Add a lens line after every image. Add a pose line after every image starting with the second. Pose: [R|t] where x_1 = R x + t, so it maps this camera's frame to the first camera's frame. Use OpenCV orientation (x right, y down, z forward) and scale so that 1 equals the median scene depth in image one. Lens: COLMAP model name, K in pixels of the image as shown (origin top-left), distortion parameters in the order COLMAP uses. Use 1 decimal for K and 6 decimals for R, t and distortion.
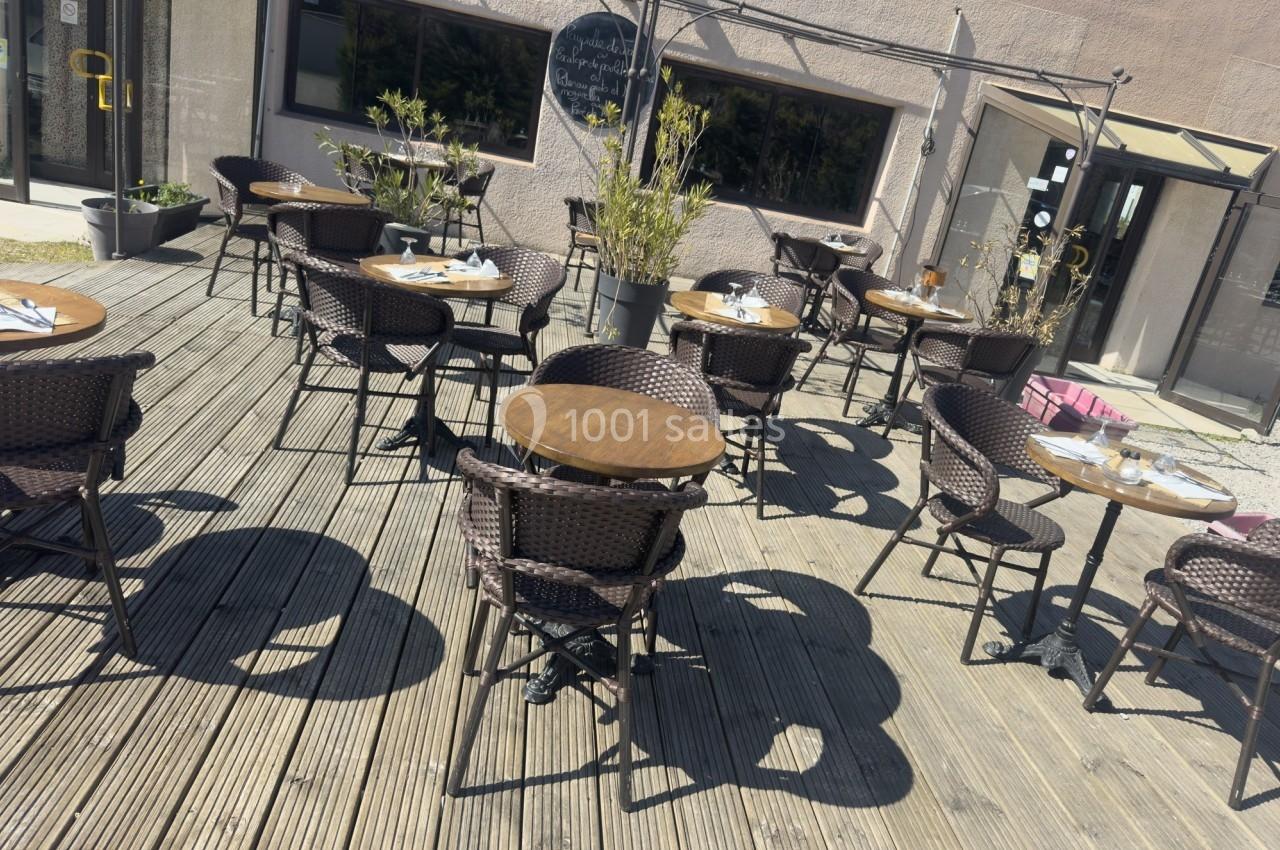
lens RADIAL K [[908.4, 0, 646.4], [0, 908.4, 423.1], [0, 0, 1]] dist [0.008756, -0.002186]
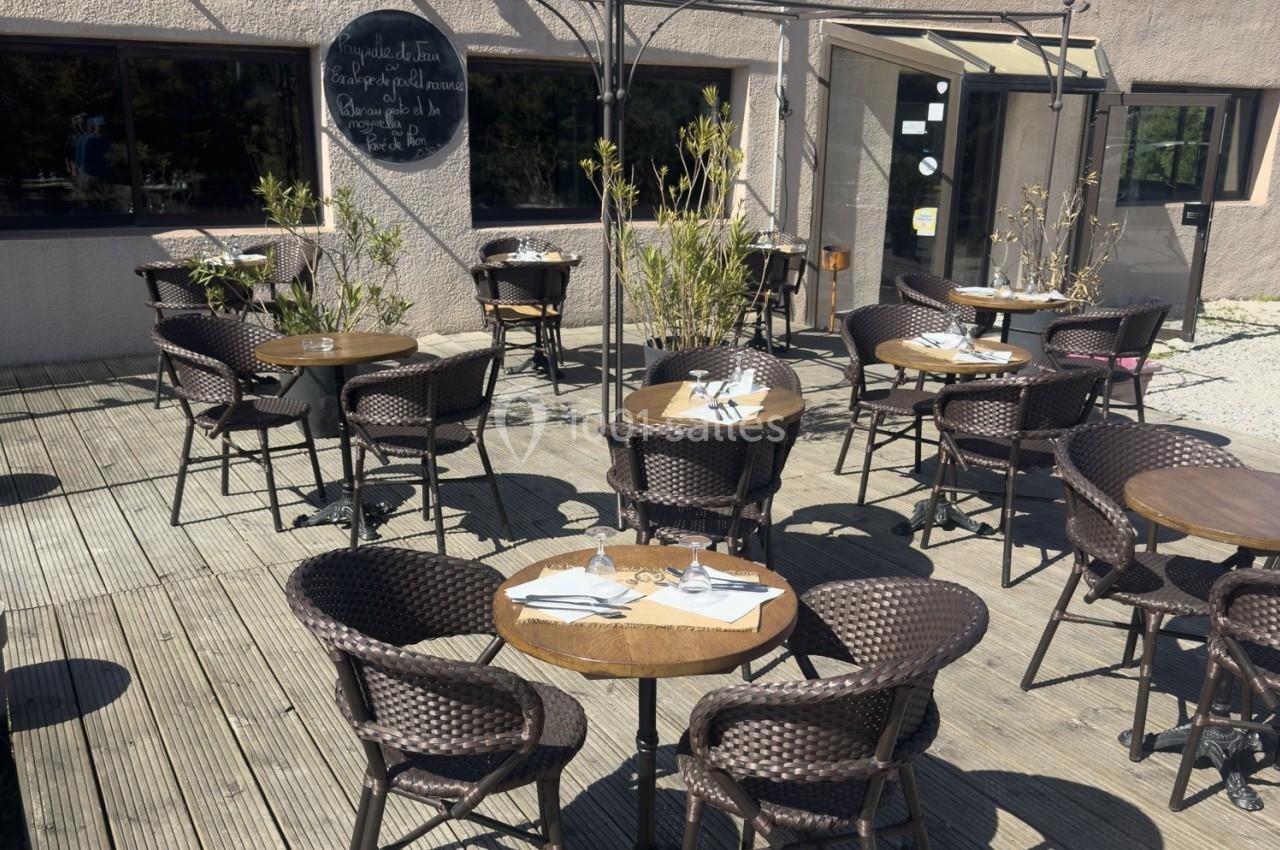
lens RADIAL K [[1250.2, 0, 640.8], [0, 1250.2, 427.3], [0, 0, 1]] dist [0.084704, -0.179476]
pose [[0.904652, -0.260835, 0.337002, -0.620239], [0.275209, 0.961370, 0.005314, -0.158511], [-0.325369, 0.087938, 0.941489, -0.003708]]
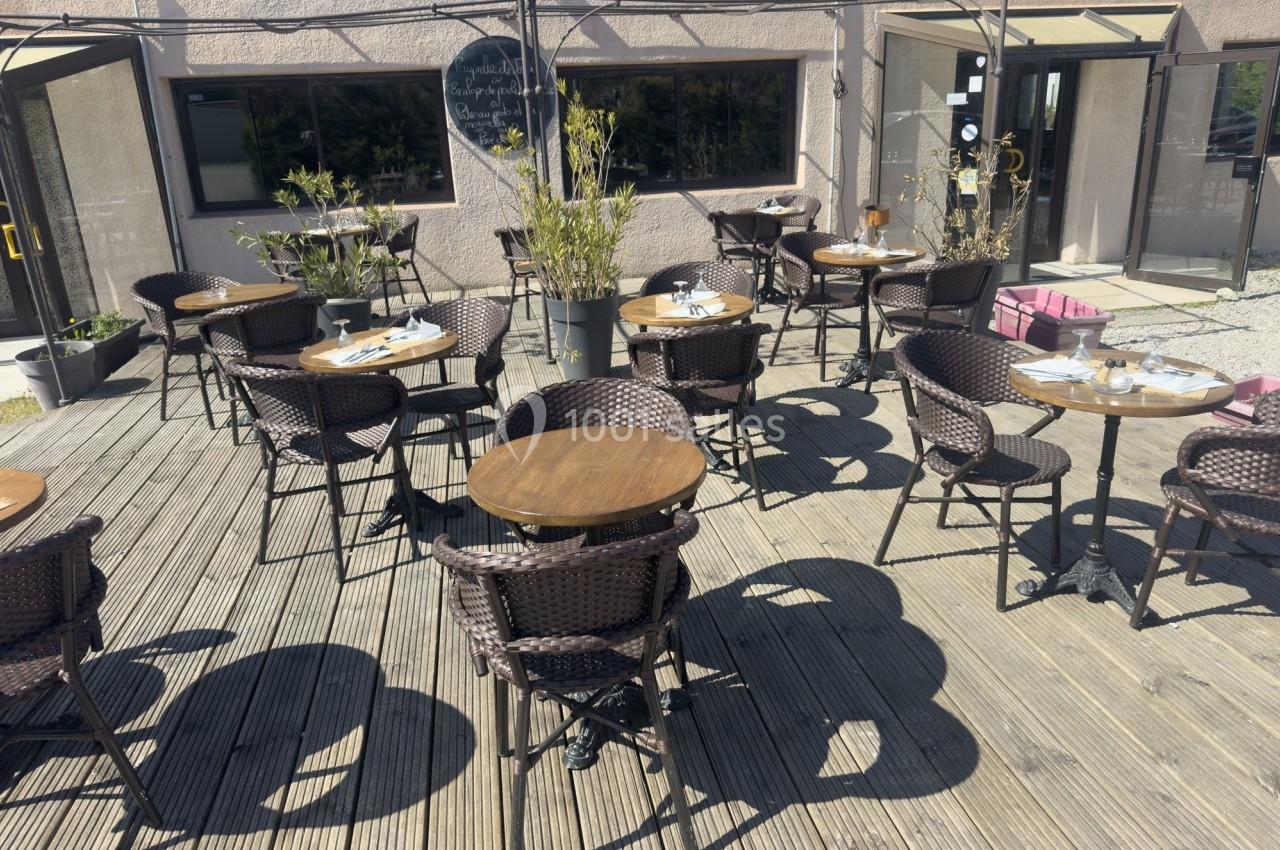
lens RADIAL K [[909.2, 0, 640.0], [0, 909.2, 425.0], [0, 0, 1]] dist [0.001764, 0.003516]
pose [[0.969834, -0.243750, 0.002881, 0.017167], [0.243726, 0.969820, 0.006886, -0.022950], [-0.004472, -0.005976, 0.999972, 0.026720]]
